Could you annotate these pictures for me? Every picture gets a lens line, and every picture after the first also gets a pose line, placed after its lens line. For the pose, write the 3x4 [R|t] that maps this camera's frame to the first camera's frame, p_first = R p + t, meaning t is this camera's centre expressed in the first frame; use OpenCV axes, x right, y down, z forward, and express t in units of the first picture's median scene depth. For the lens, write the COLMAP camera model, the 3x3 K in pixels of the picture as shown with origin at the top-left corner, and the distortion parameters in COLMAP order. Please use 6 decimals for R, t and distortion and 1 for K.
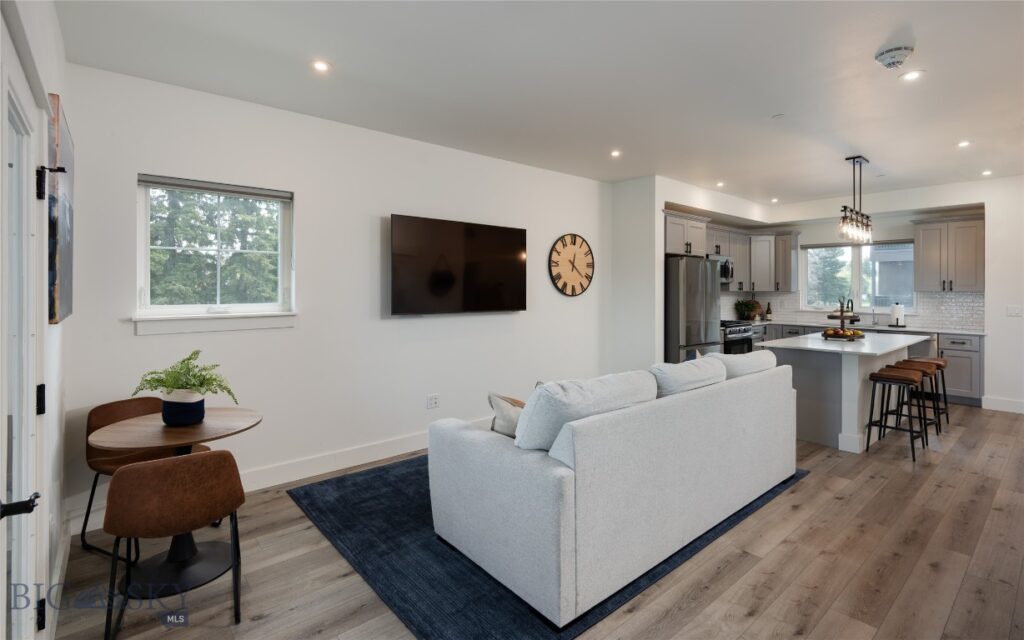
lens RADIAL K [[518.3, 0, 531.6], [0, 518.3, 291.9], [0, 0, 1]] dist [-0.000916, -0.001150]
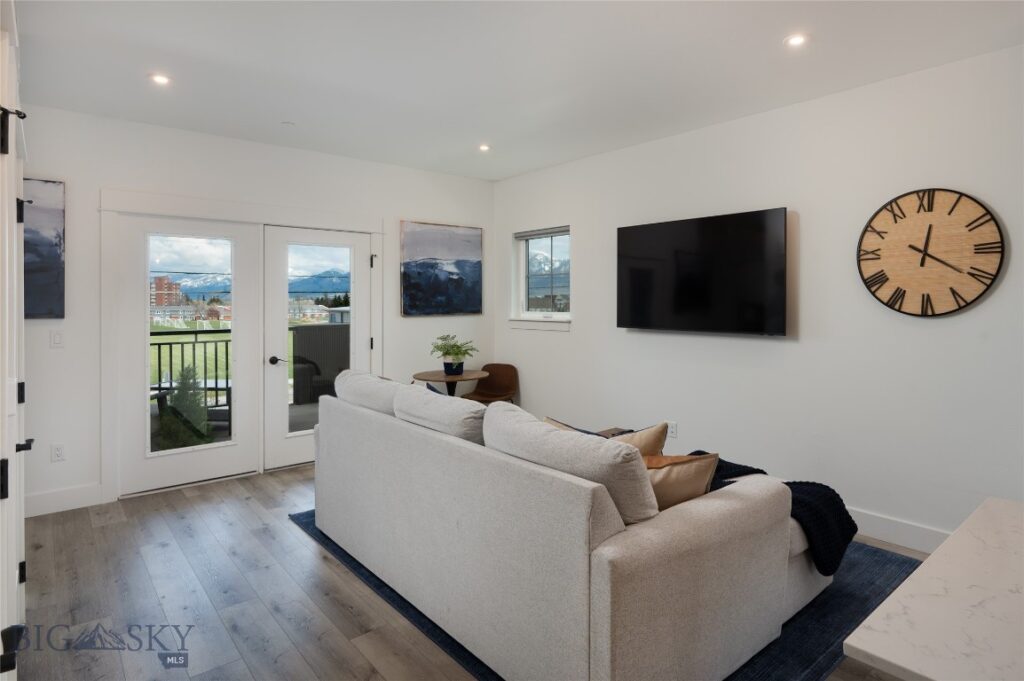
lens RADIAL K [[567.6, 0, 508.8], [0, 567.6, 299.2], [0, 0, 1]] dist [0.004523, 0.000674]
pose [[-0.076690, -0.000296, -0.997055, 0.745862], [-0.001253, 0.999999, -0.000200, -0.008812], [0.997054, 0.001234, -0.076690, 0.749940]]
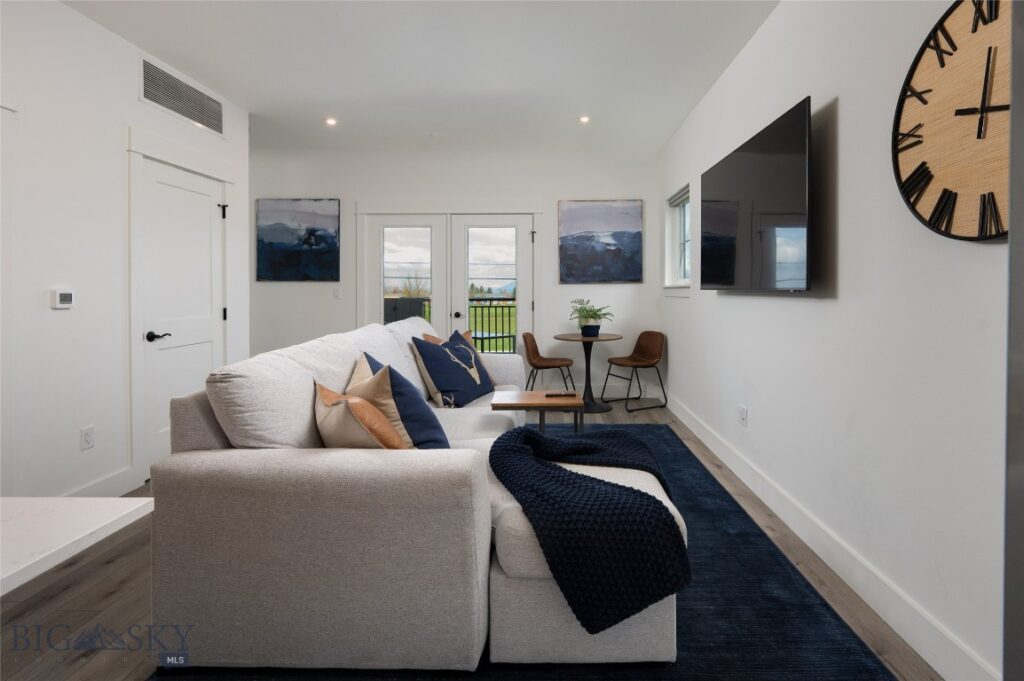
lens RADIAL K [[460.8, 0, 514.6], [0, 460.8, 292.6], [0, 0, 1]] dist [-0.001308, -0.000521]
pose [[-0.699631, 0.009618, -0.714440, 0.445838], [-0.000137, 0.999908, 0.013596, 0.034850], [0.714504, 0.009610, -0.699565, 1.147384]]
